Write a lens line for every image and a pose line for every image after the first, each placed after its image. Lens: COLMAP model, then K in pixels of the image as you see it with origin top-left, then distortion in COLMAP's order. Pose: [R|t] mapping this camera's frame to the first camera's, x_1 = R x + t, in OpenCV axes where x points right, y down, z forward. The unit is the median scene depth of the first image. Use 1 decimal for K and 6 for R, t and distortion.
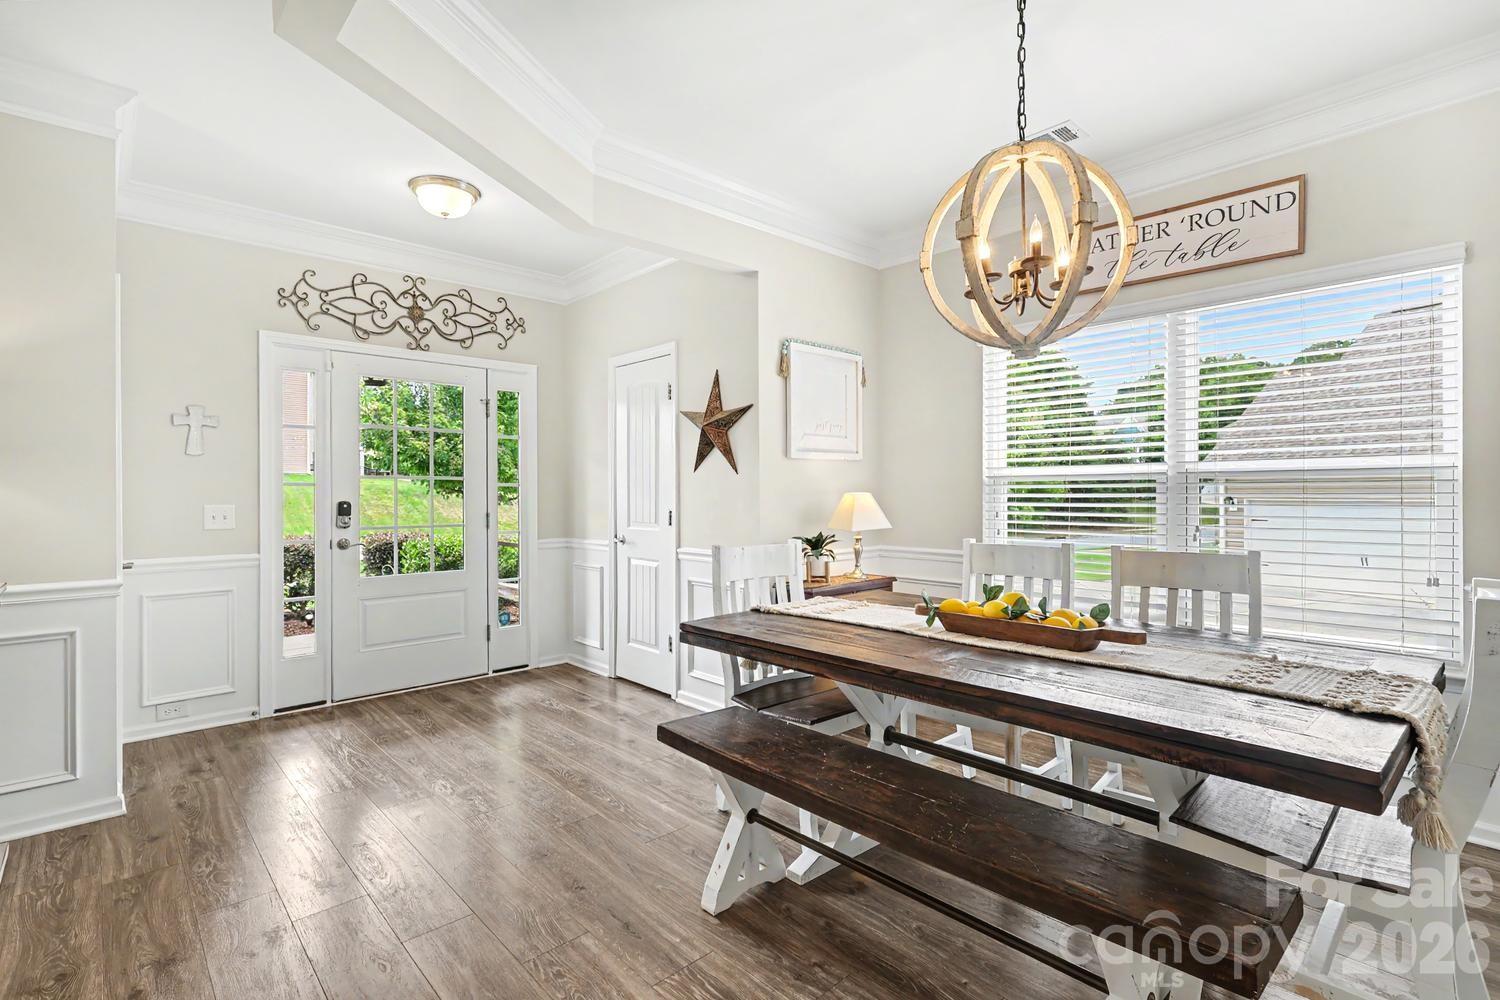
lens RADIAL K [[721.8, 0, 756.6], [0, 721.8, 497.3], [0, 0, 1]] dist [-0.001541, 0.000620]
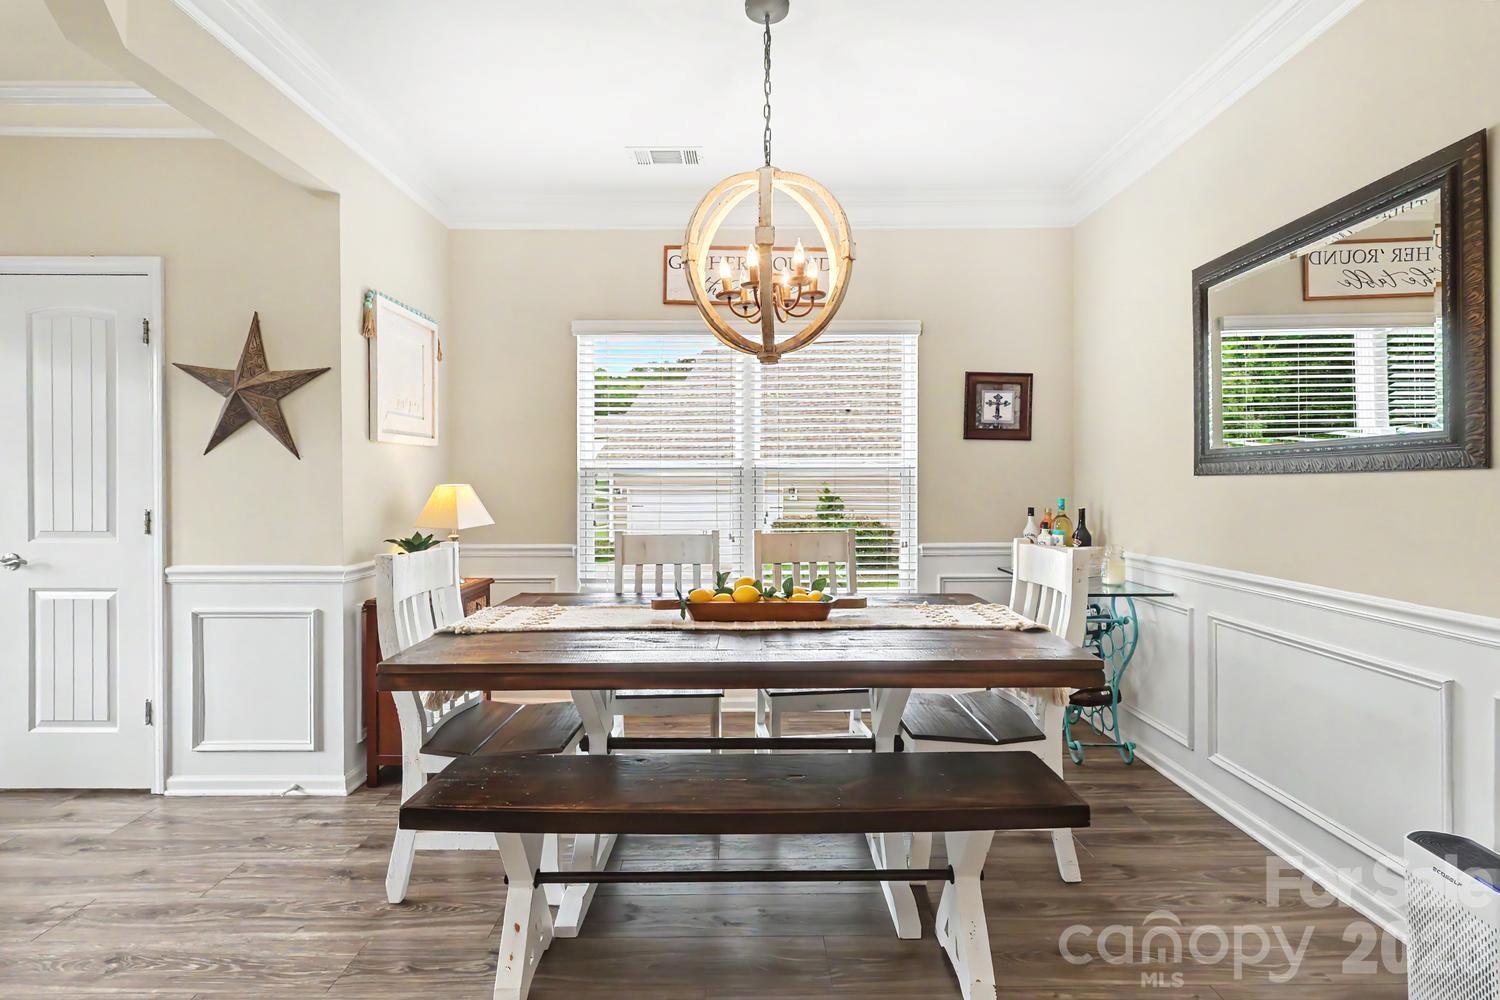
lens RADIAL K [[721.8, 0, 756.5], [0, 721.8, 492.9], [0, 0, 1]] dist [-0.001541, 0.000620]
pose [[0.666505, -0.009736, 0.745437, -0.261719], [0.003570, 0.999945, 0.009869, -0.003334], [-0.745492, -0.003917, 0.666503, 0.155439]]
